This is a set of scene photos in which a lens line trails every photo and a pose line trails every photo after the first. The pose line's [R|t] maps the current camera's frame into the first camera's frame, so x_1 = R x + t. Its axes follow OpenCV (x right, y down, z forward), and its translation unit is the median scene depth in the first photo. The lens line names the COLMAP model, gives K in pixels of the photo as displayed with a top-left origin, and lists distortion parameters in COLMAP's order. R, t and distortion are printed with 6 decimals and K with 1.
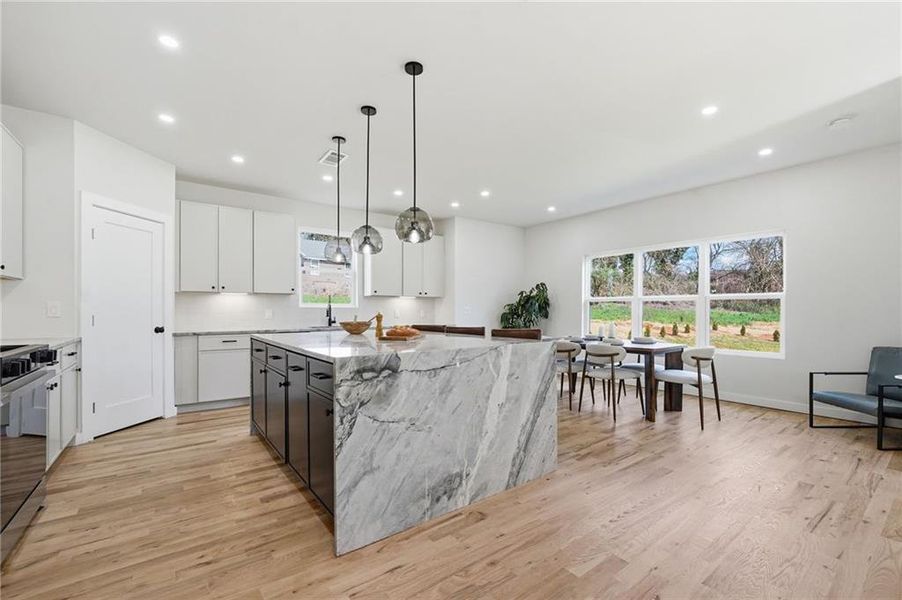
lens RADIAL K [[381.6, 0, 466.5], [0, 381.6, 306.9], [0, 0, 1]] dist [-0.014636, 0.000693]
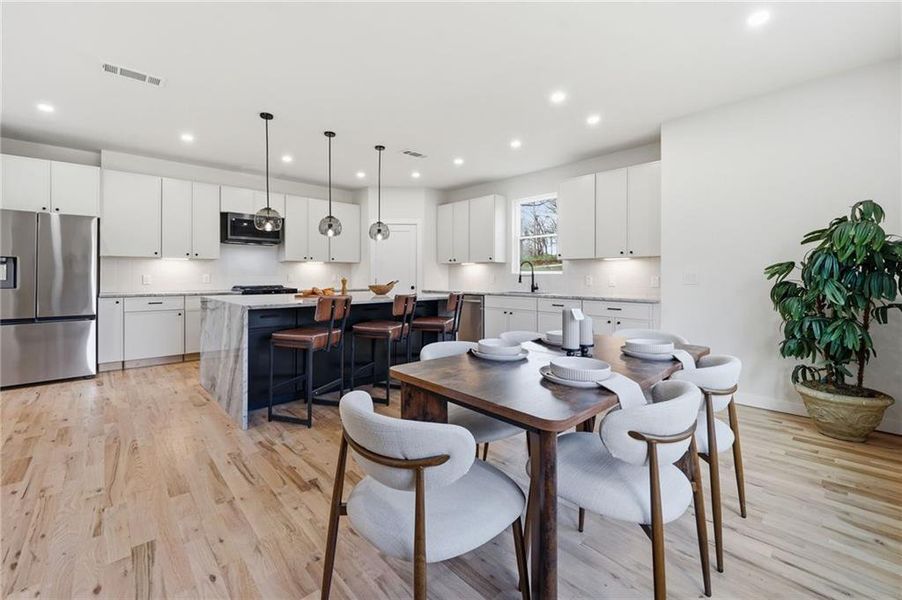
lens RADIAL K [[374.0, 0, 445.8], [0, 374.0, 275.9], [0, 0, 1]] dist [-0.013328, -0.000563]
pose [[0.088106, -0.000384, -0.996111, 1.139775], [0.005784, 0.999983, 0.000127, 0.011215], [0.996094, -0.005773, 0.088106, 1.288443]]
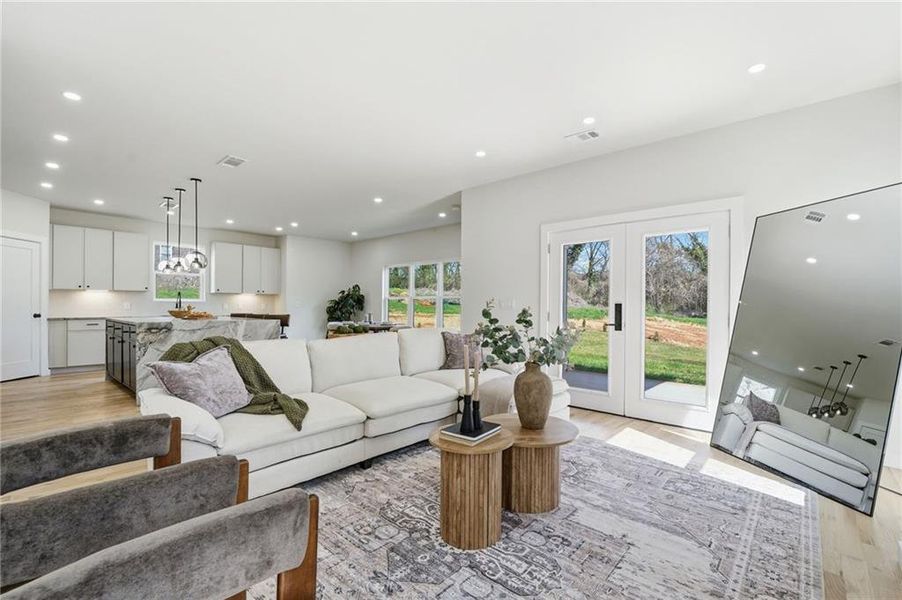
lens RADIAL K [[381.6, 0, 458.3], [0, 381.6, 304.5], [0, 0, 1]] dist [-0.014636, 0.000693]
pose [[0.981274, 0.007269, 0.192478, 0.669961], [-0.008529, 0.999947, 0.005719, -0.006226], [-0.192427, -0.007253, 0.981285, -0.971123]]
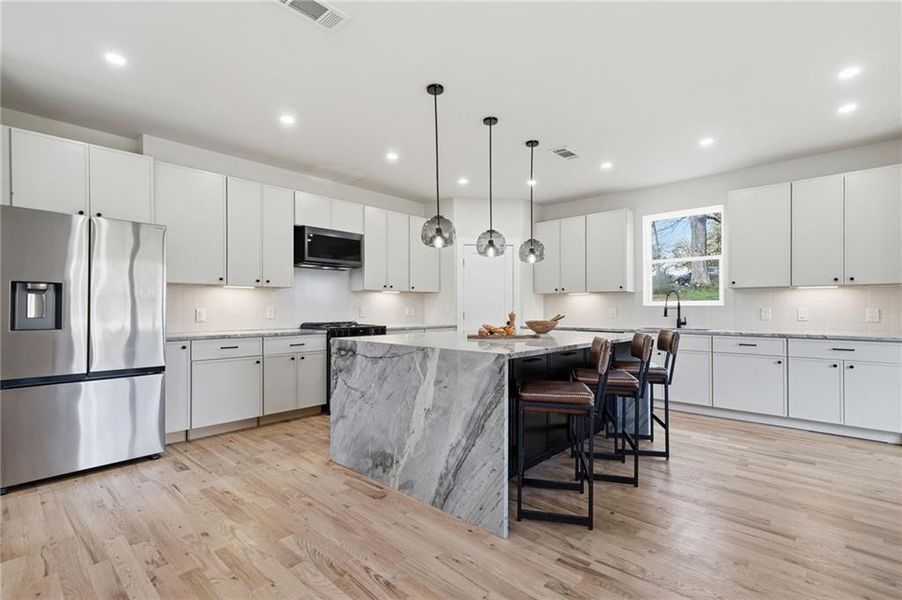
lens RADIAL K [[422.1, 0, 448.7], [0, 422.1, 306.4], [0, 0, 1]] dist [0.008351, -0.000479]
pose [[0.161775, -0.006012, -0.986809, 0.871294], [0.009087, 0.999948, -0.004603, 0.005215], [0.986786, -0.008223, 0.161822, 0.684240]]
